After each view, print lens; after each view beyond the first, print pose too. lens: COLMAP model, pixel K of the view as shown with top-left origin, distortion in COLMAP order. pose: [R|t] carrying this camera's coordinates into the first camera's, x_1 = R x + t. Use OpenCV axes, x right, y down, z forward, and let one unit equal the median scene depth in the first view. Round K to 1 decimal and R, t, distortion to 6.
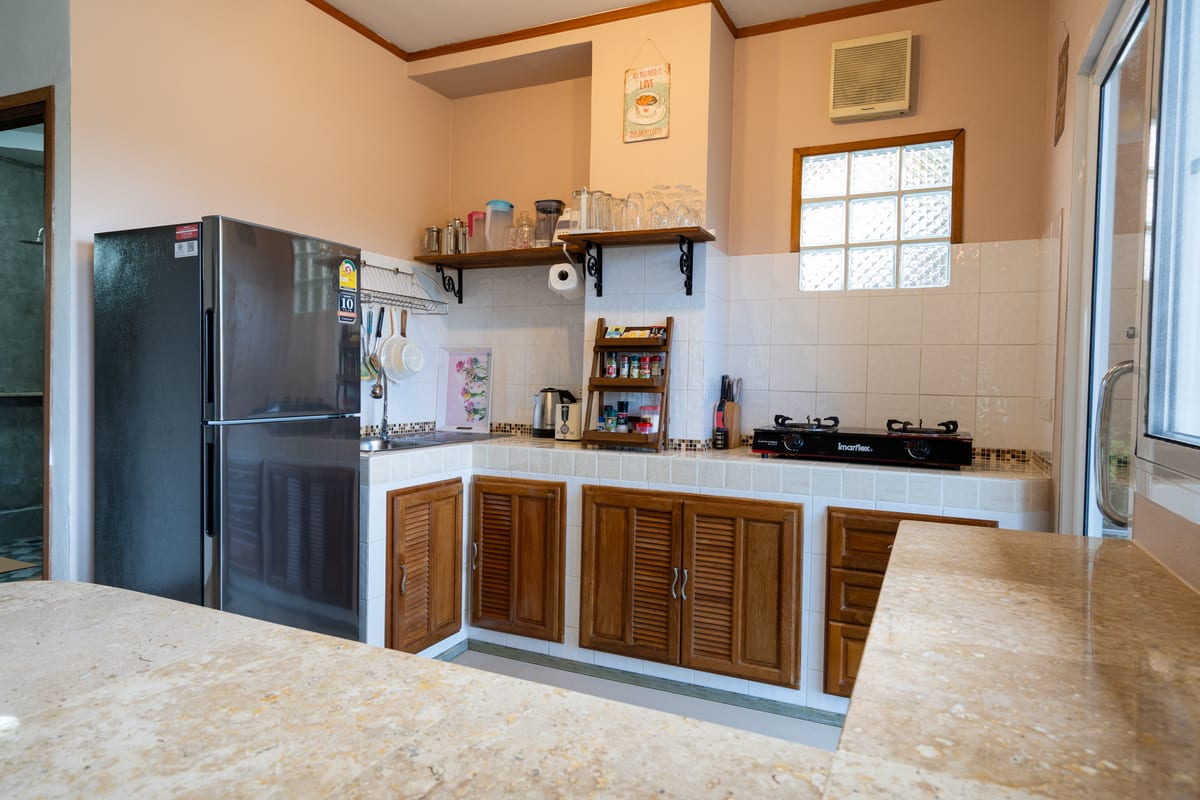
lens RADIAL K [[736.5, 0, 602.0], [0, 736.5, 397.4], [0, 0, 1]] dist [0.001068, -0.000096]
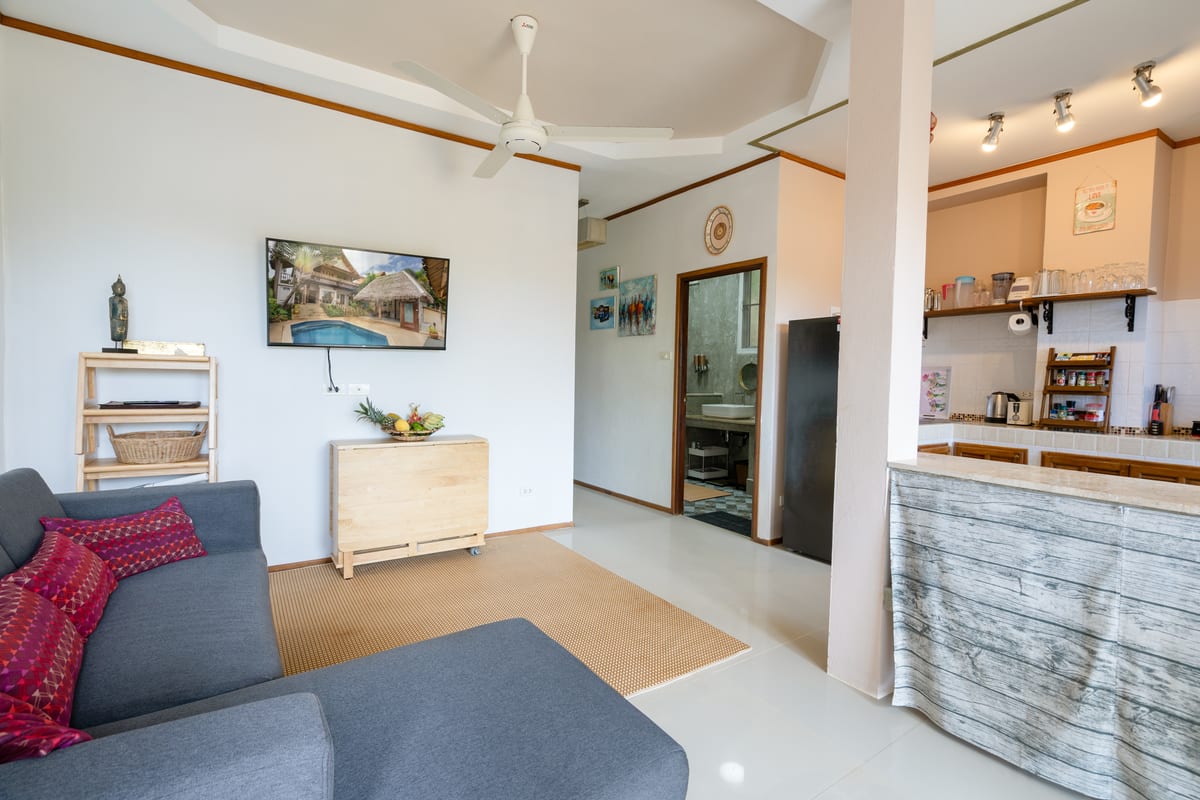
lens RADIAL K [[555.1, 0, 597.9], [0, 555.1, 396.1], [0, 0, 1]] dist [0.002209, -0.000079]
pose [[0.851508, 0.017481, -0.524050, -0.204527], [-0.018721, 0.999820, 0.002932, 0.010475], [0.524008, 0.007314, 0.851682, -0.525461]]
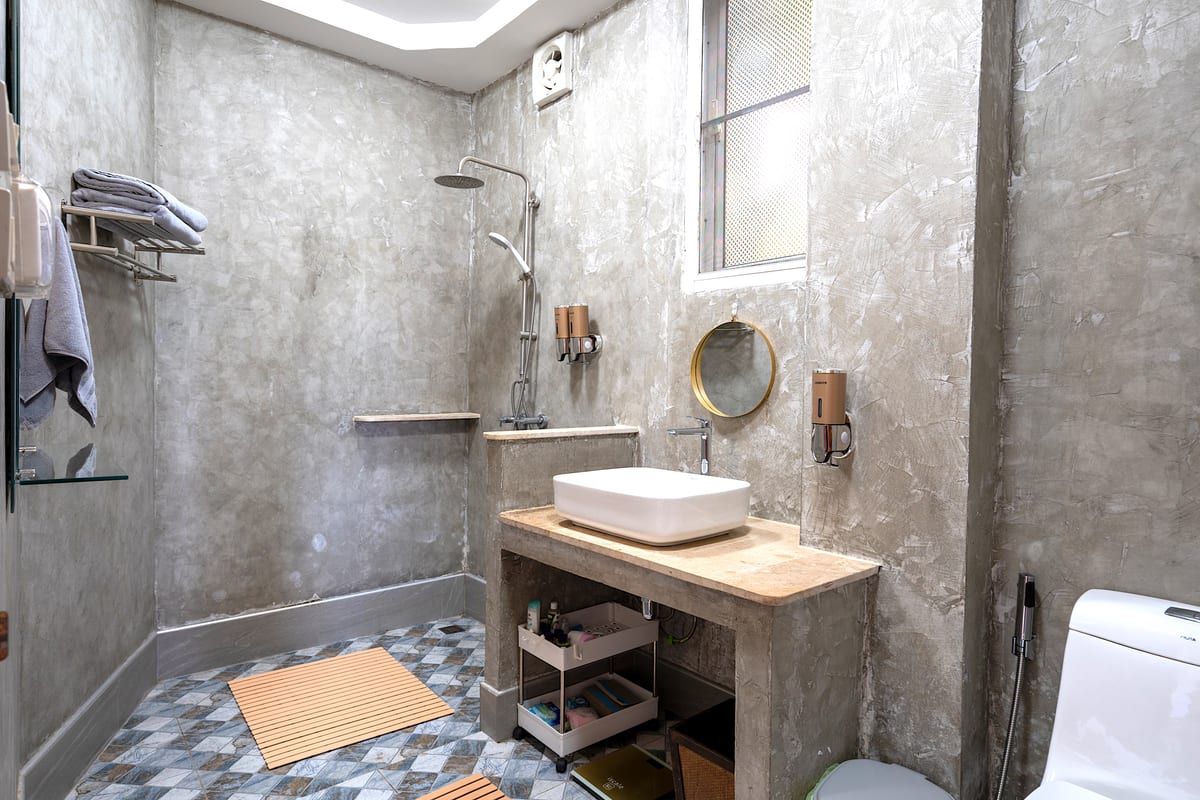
lens RADIAL K [[683.8, 0, 599.9], [0, 683.8, 398.2], [0, 0, 1]] dist [0.001496, 0.000196]
pose [[0.900543, 0.003558, -0.434752, -0.608037], [-0.007065, 0.999954, -0.006450, -0.030885], [0.434710, 0.008880, 0.900527, 0.799135]]
